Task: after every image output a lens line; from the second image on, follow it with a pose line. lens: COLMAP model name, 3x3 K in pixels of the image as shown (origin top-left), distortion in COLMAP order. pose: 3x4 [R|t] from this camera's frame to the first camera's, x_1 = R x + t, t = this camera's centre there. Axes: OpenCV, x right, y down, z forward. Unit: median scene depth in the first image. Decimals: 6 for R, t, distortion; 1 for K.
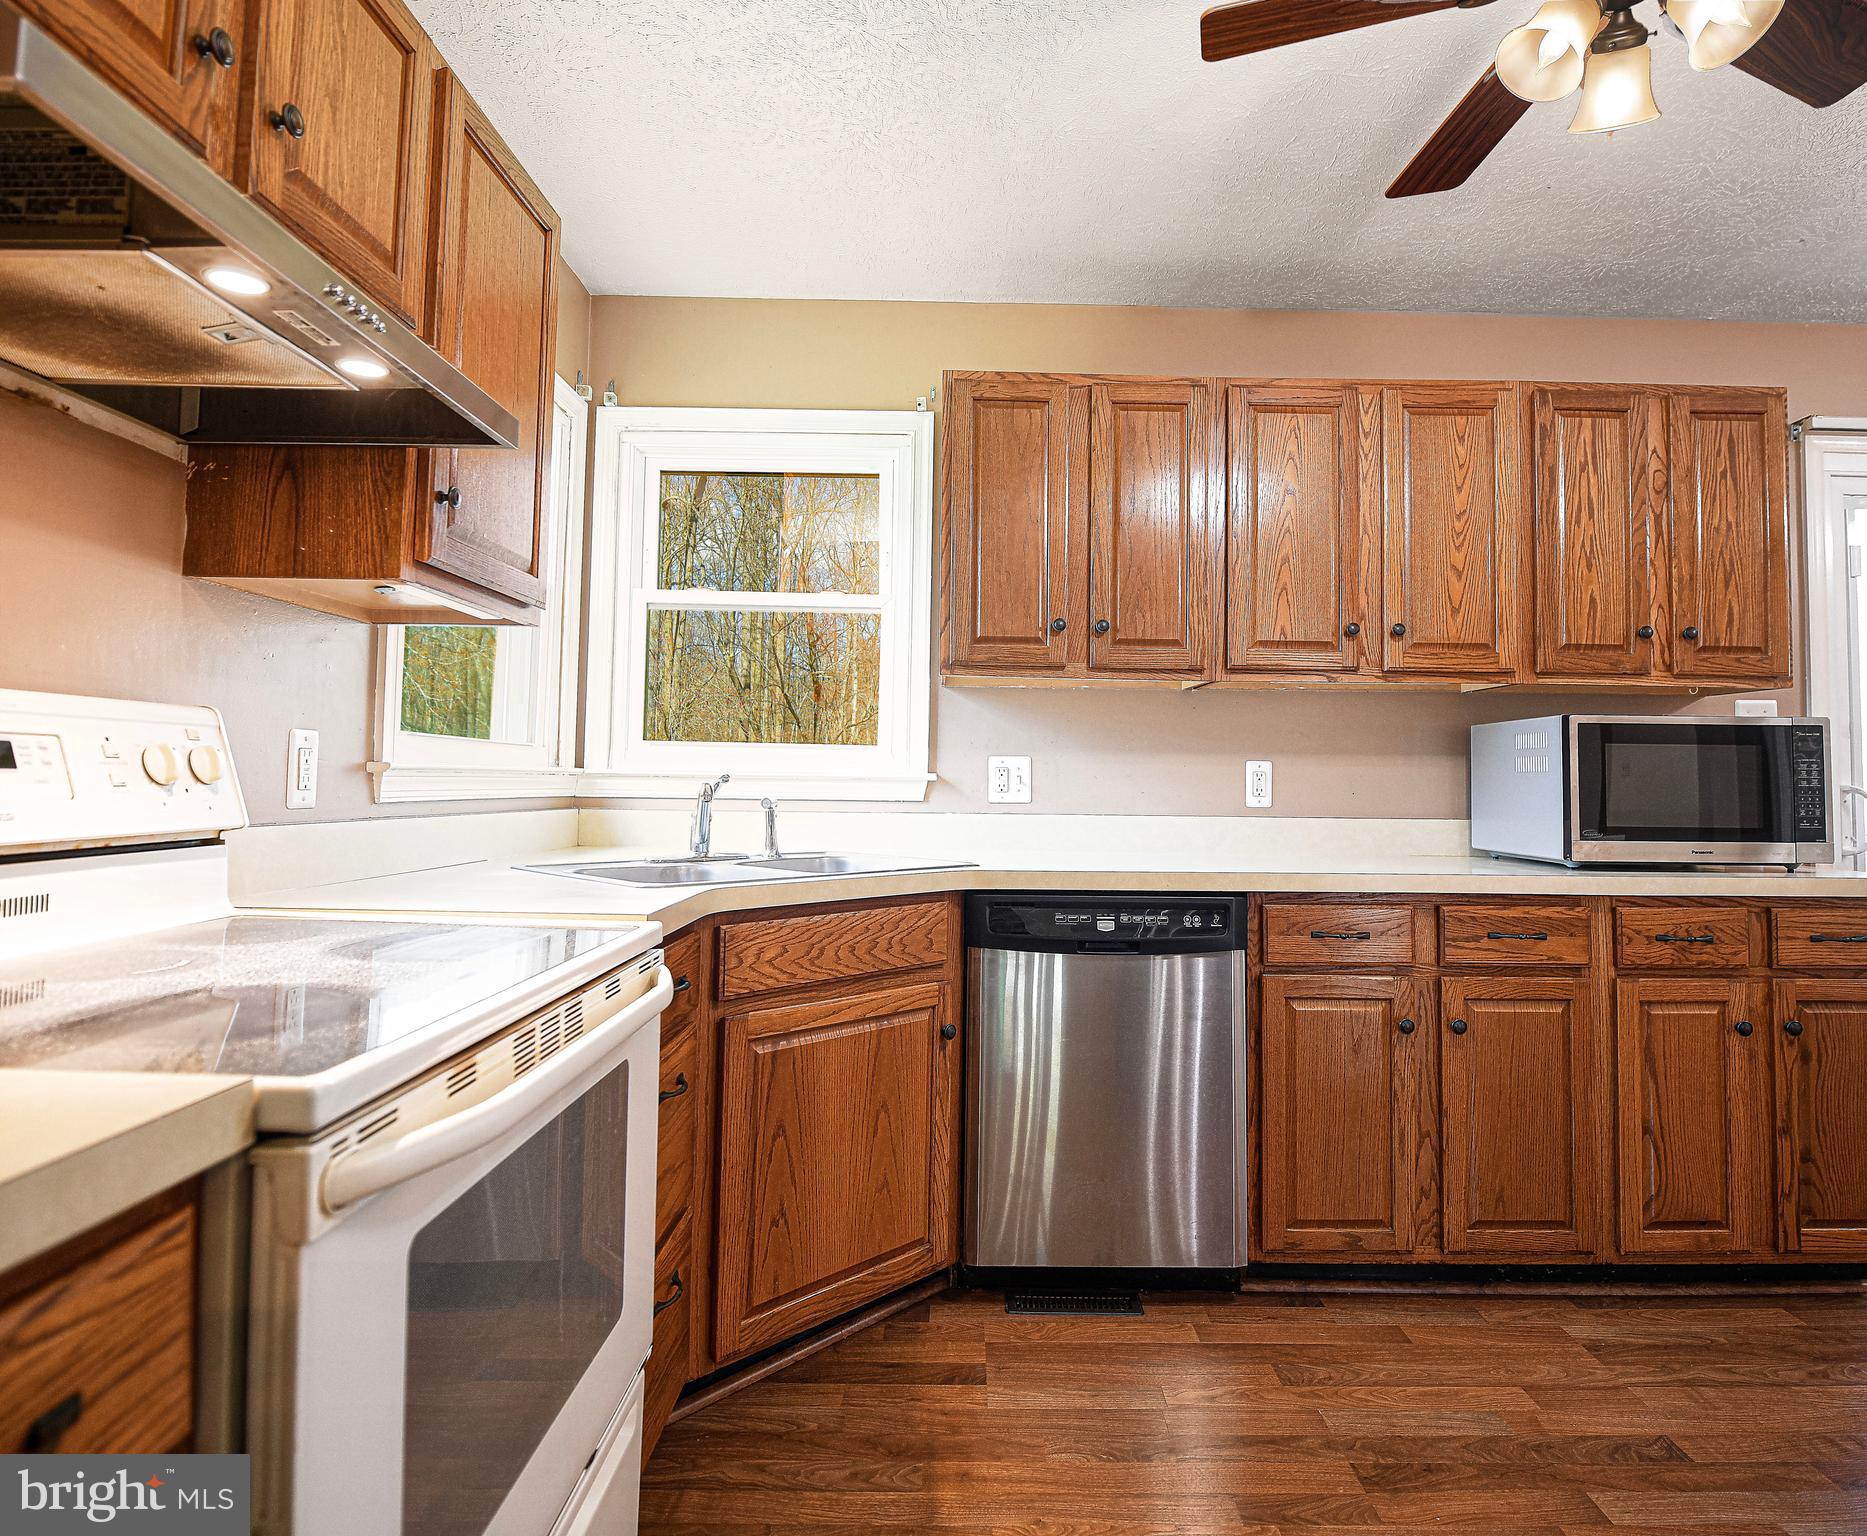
lens RADIAL K [[975.2, 0, 936.5], [0, 975.2, 734.8], [0, 0, 1]] dist [0.000185, -0.005703]
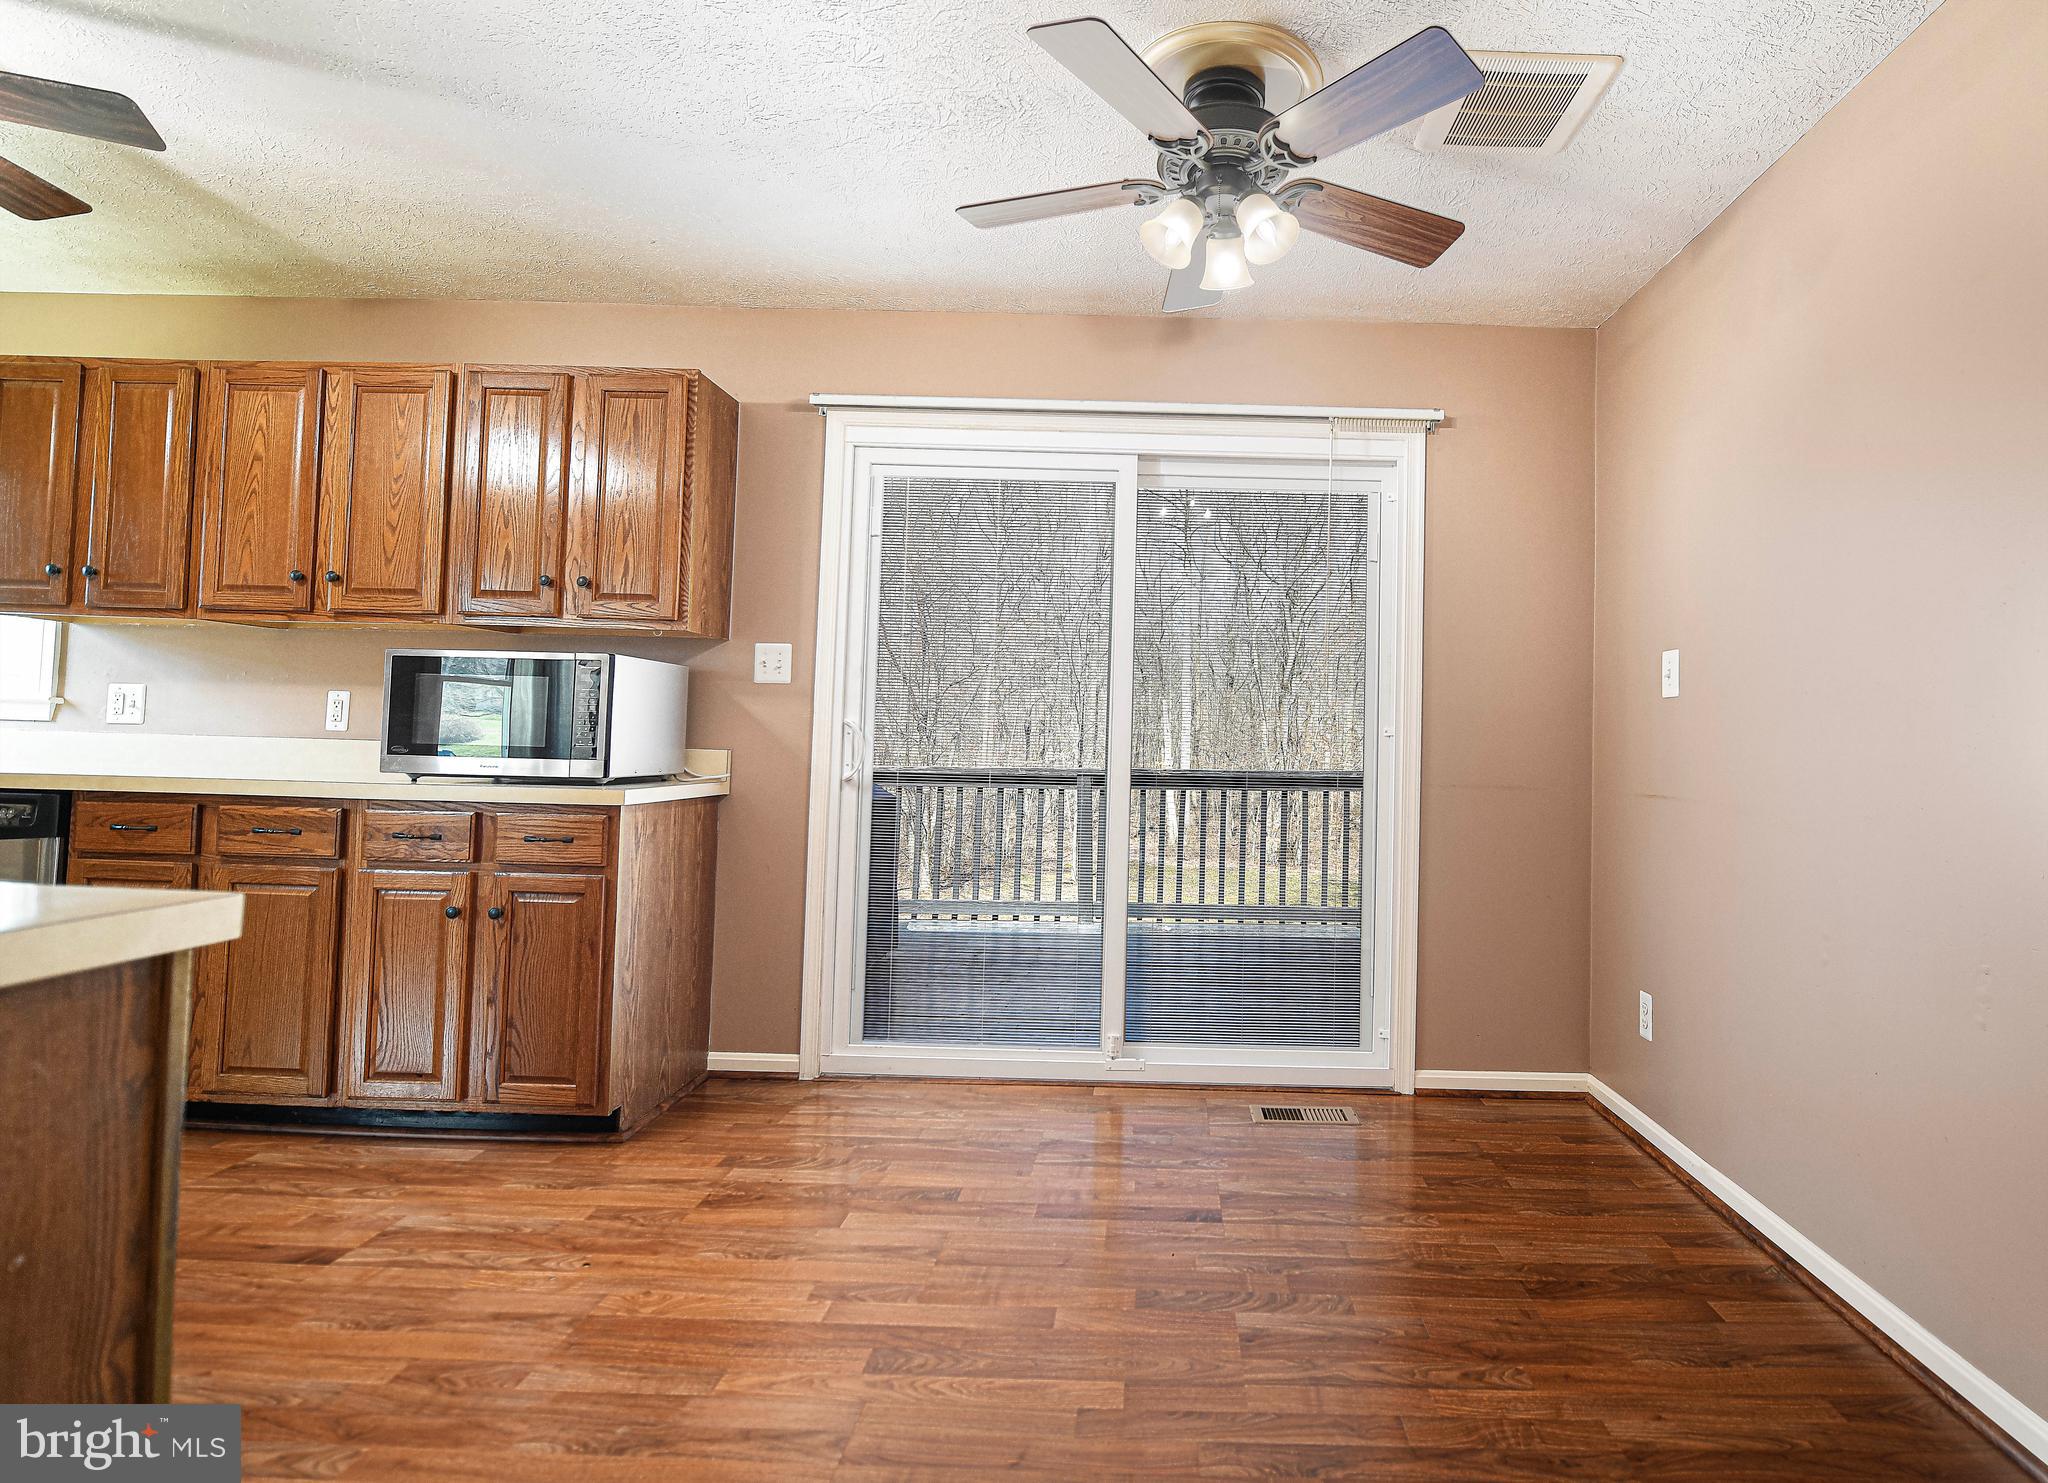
lens RADIAL K [[943.8, 0, 1030.9], [0, 943.8, 703.6], [0, 0, 1]] dist [-0.014368, 0.000069]
pose [[0.999818, 0.014557, -0.012342, 1.318049], [-0.014464, 0.999867, 0.007594, 0.024268], [0.012451, -0.007414, 0.999895, -0.113751]]
